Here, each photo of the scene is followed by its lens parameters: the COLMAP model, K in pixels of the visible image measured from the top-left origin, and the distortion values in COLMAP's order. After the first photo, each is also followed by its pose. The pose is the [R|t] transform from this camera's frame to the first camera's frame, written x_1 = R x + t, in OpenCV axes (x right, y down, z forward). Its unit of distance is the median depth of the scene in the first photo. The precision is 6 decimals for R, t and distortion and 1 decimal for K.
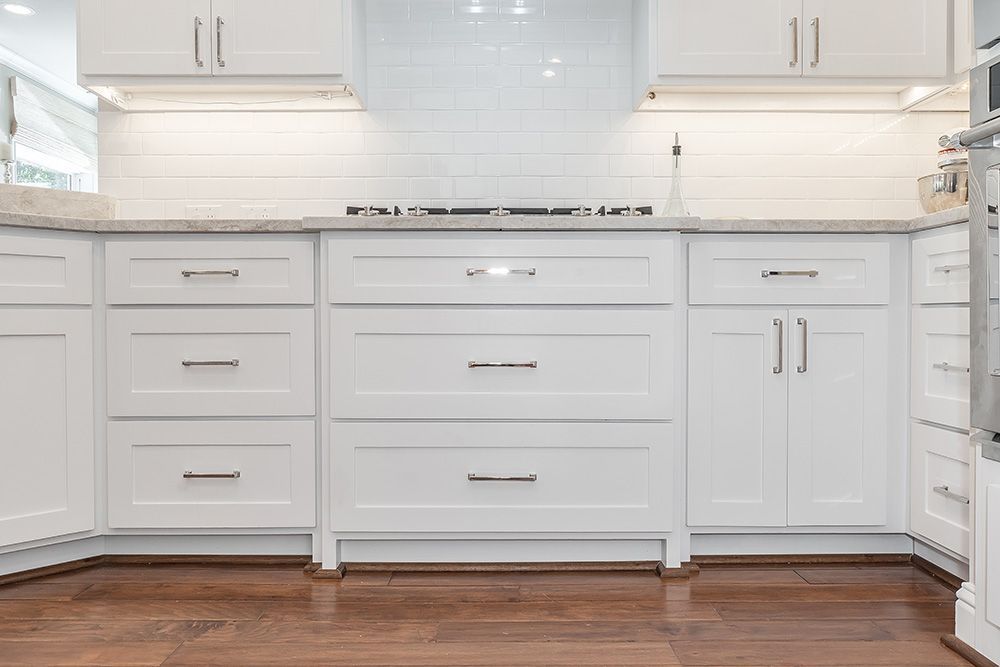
lens RADIAL K [[766.7, 0, 500.0], [0, 766.7, 333.5], [0, 0, 1]] dist [-0.005601, -0.001184]
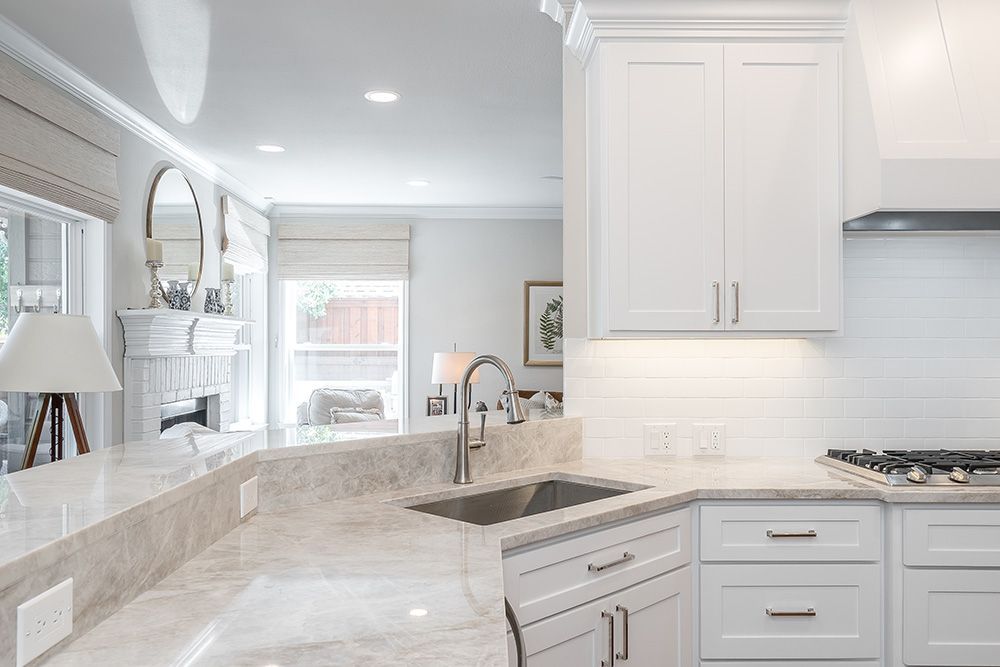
lens RADIAL K [[785.6, 0, 468.4], [0, 785.6, 347.1], [0, 0, 1]] dist [0.002582, 0.000005]
pose [[0.999994, 0.003392, -0.000976, -0.862128], [-0.003400, 0.999960, -0.008255, -0.347170], [0.000948, 0.008258, 0.999965, -0.177840]]
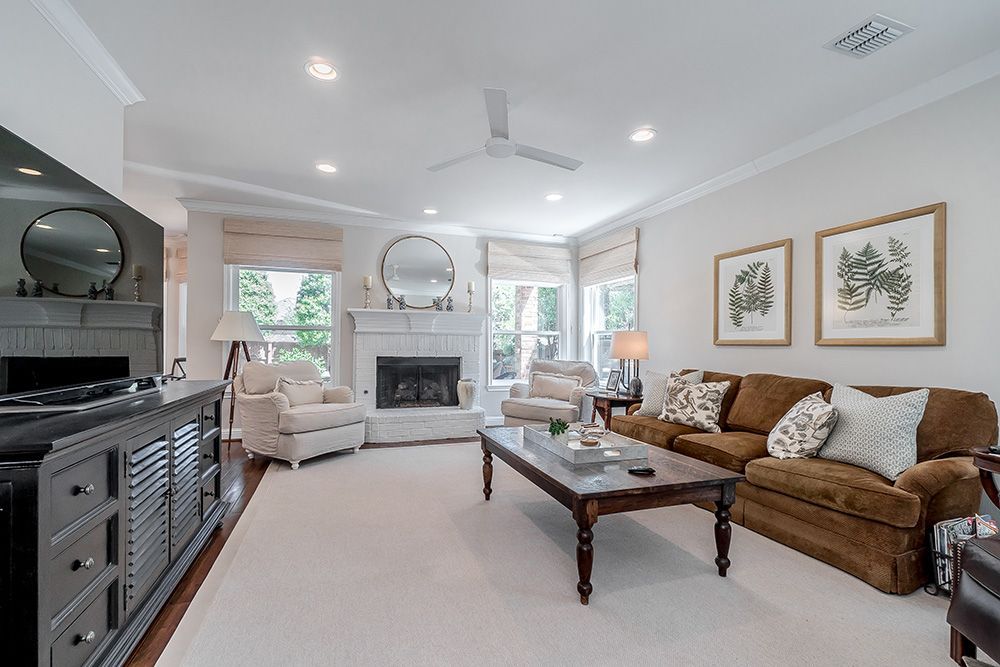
lens RADIAL K [[415.0, 0, 500.0], [0, 415.0, 333.5], [0, 0, 1]] dist [-0.000575, -0.000032]
pose [[0.342056, -0.014101, -0.939574, 0.833475], [-0.013318, 0.999714, -0.019853, -0.290009], [0.939585, 0.019304, 0.341771, 2.004904]]
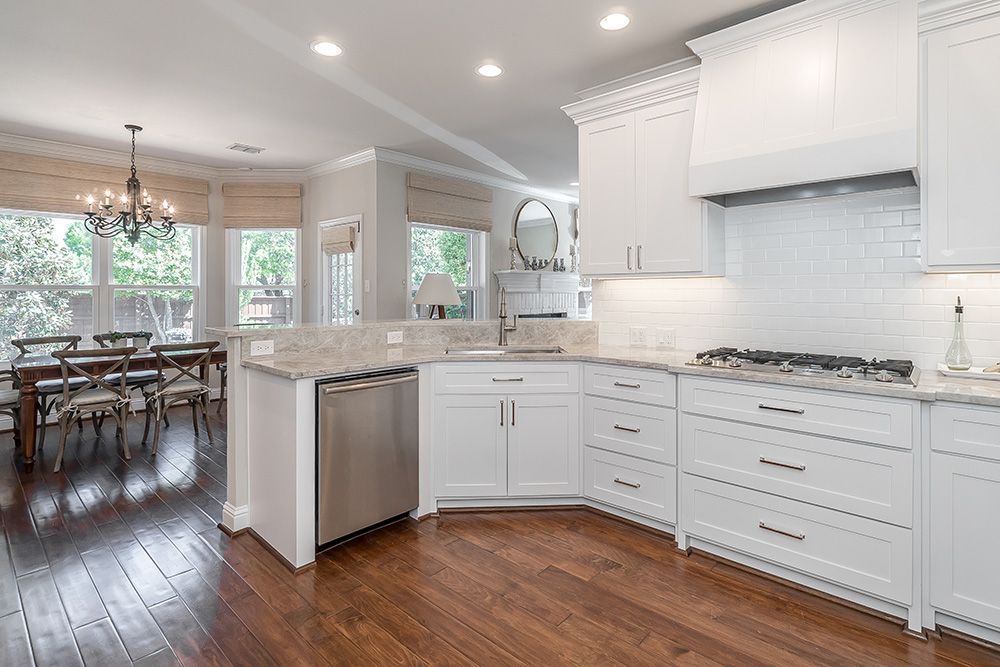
lens RADIAL K [[503.2, 0, 504.4], [0, 503.2, 290.8], [0, 0, 1]] dist [-0.001445, -0.000165]
pose [[0.736064, -0.000038, -0.676912, 0.296831], [-0.007308, 0.999941, -0.008002, -0.319623], [0.676873, 0.010837, 0.736020, -0.225352]]
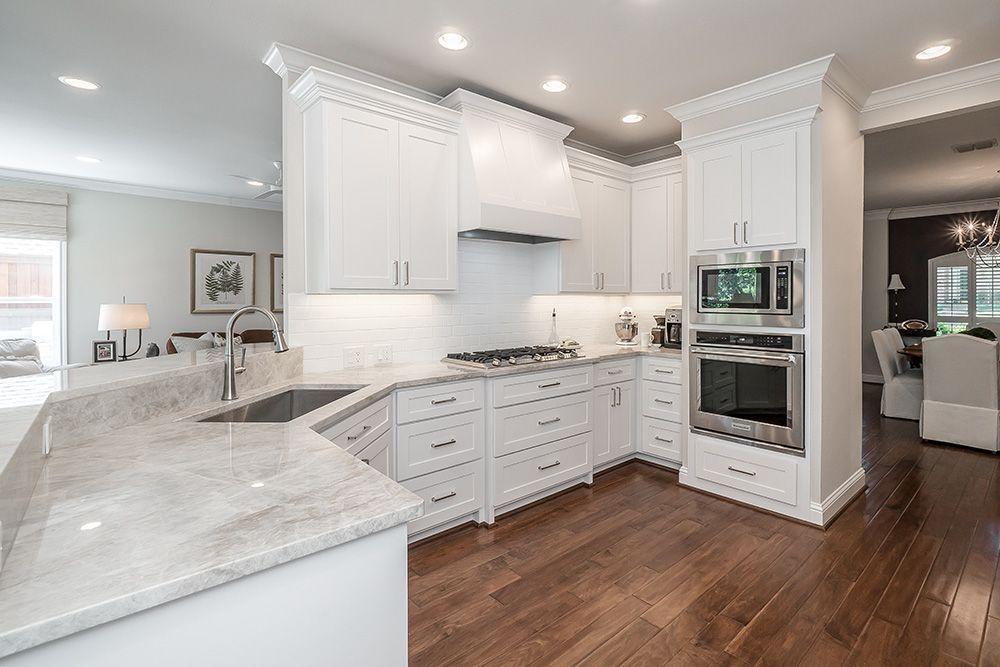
lens RADIAL K [[490.4, 0, 545.3], [0, 490.4, 301.2], [0, 0, 1]] dist [-0.002633, -0.000808]
pose [[0.721313, -0.003304, 0.692601, -1.120448], [0.006342, 0.999978, -0.001834, -0.347685], [-0.692580, 0.005716, 0.721318, -0.165070]]
